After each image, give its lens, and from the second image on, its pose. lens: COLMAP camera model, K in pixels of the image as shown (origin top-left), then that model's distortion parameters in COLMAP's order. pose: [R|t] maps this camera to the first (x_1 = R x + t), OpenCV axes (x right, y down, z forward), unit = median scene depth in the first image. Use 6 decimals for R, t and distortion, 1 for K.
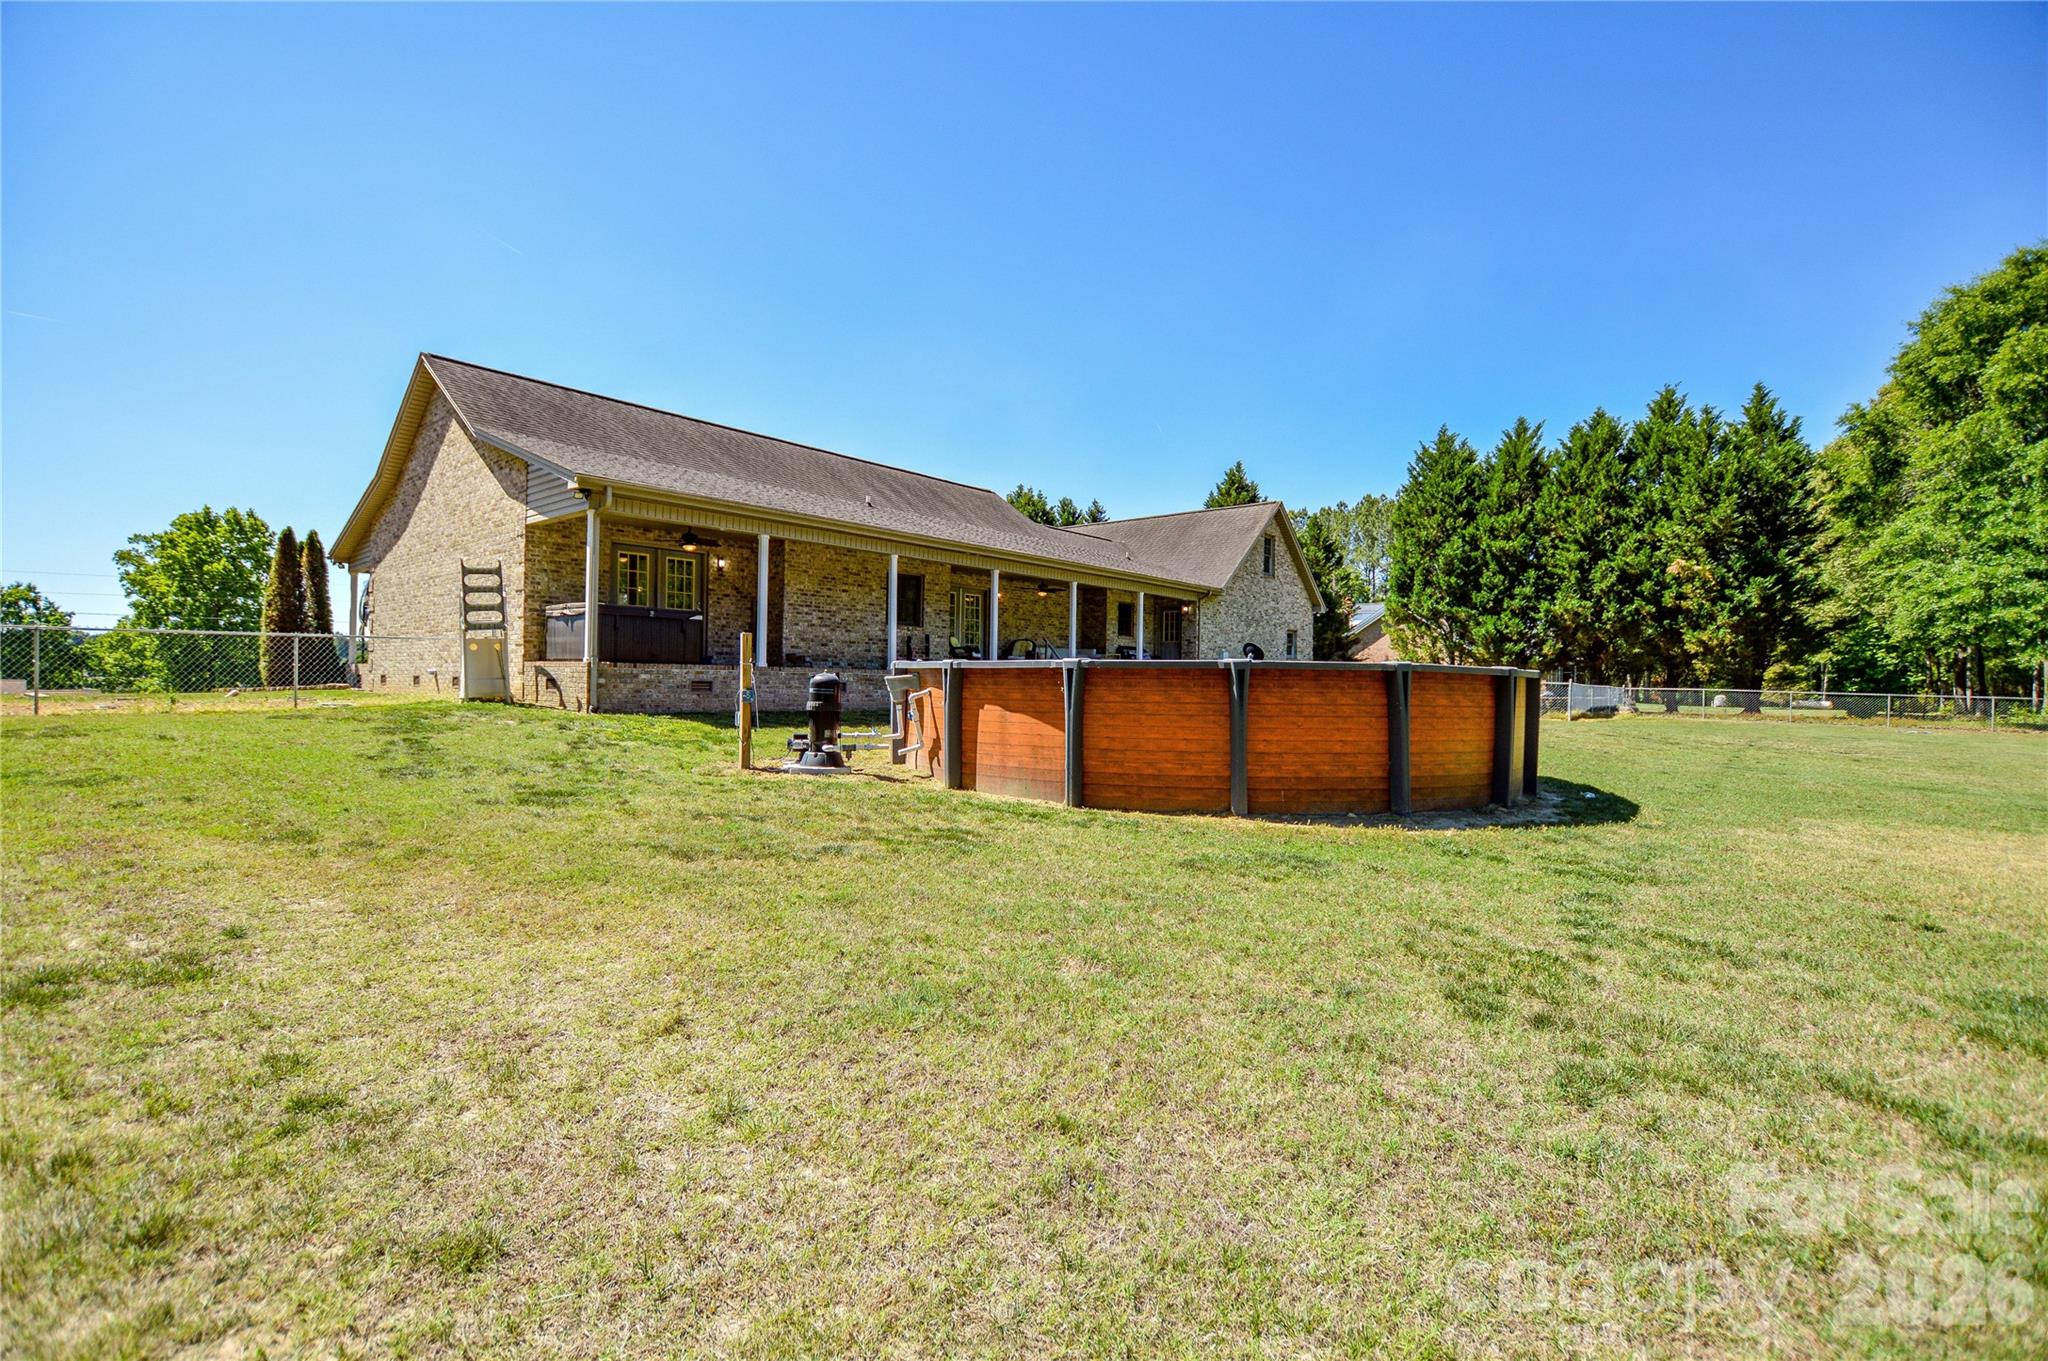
lens RADIAL K [[909.6, 0, 1013.0], [0, 909.6, 680.3], [0, 0, 1]] dist [-0.027853, 0.000491]
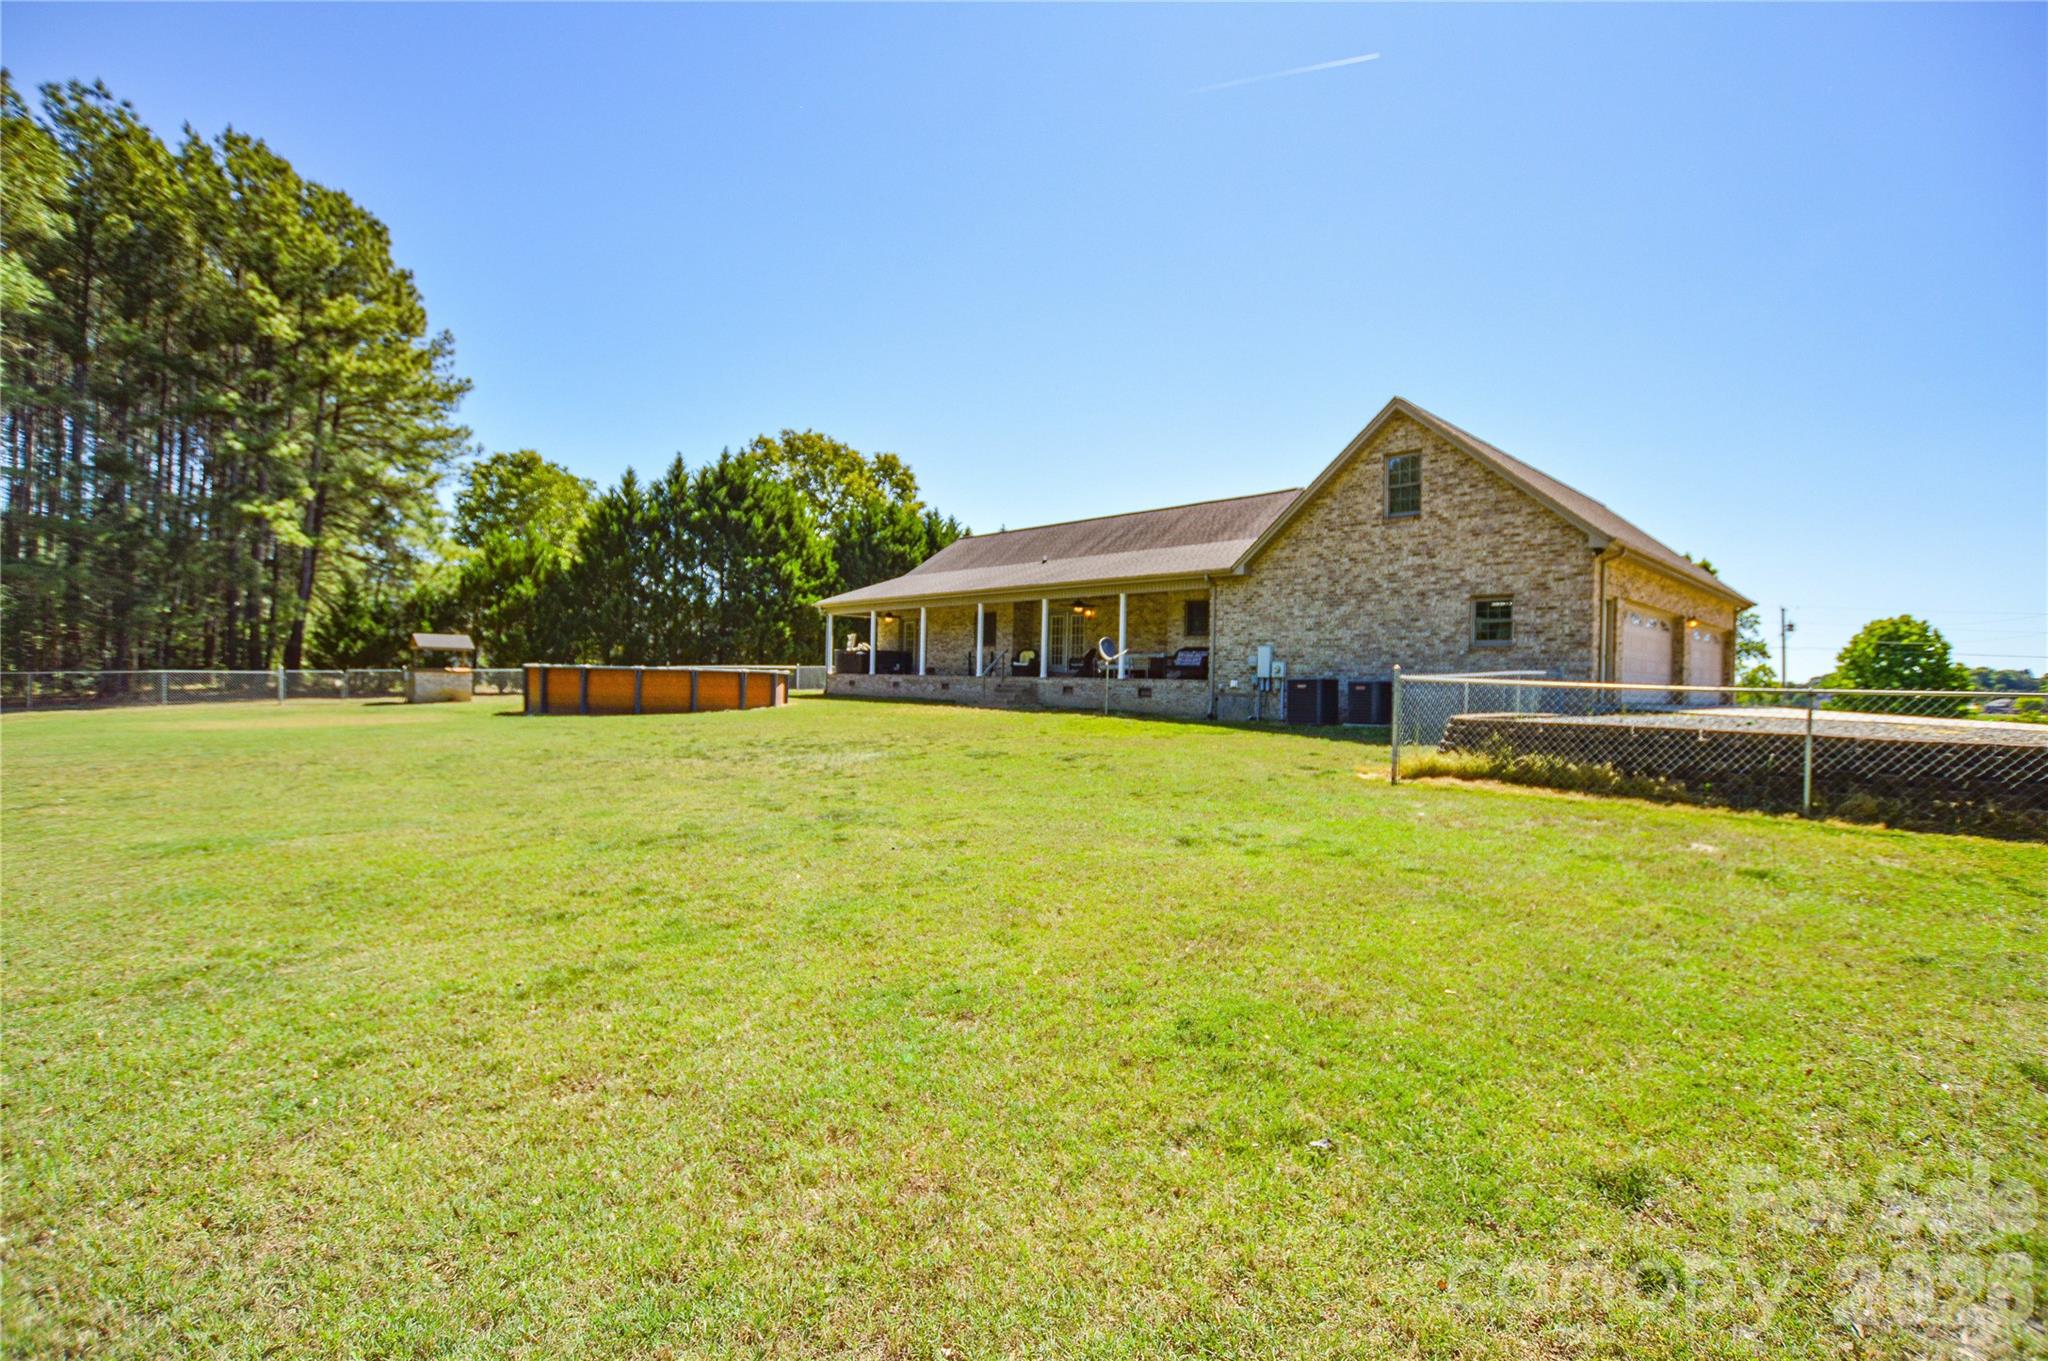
lens RADIAL K [[929.3, 0, 1017.5], [0, 929.3, 685.7], [0, 0, 1]] dist [-0.023456, 0.000758]
pose [[-0.101390, -0.009689, -0.994800, 1.562530], [-0.020339, 0.999764, -0.007665, 0.018322], [0.994639, 0.019456, -0.101563, 1.330183]]
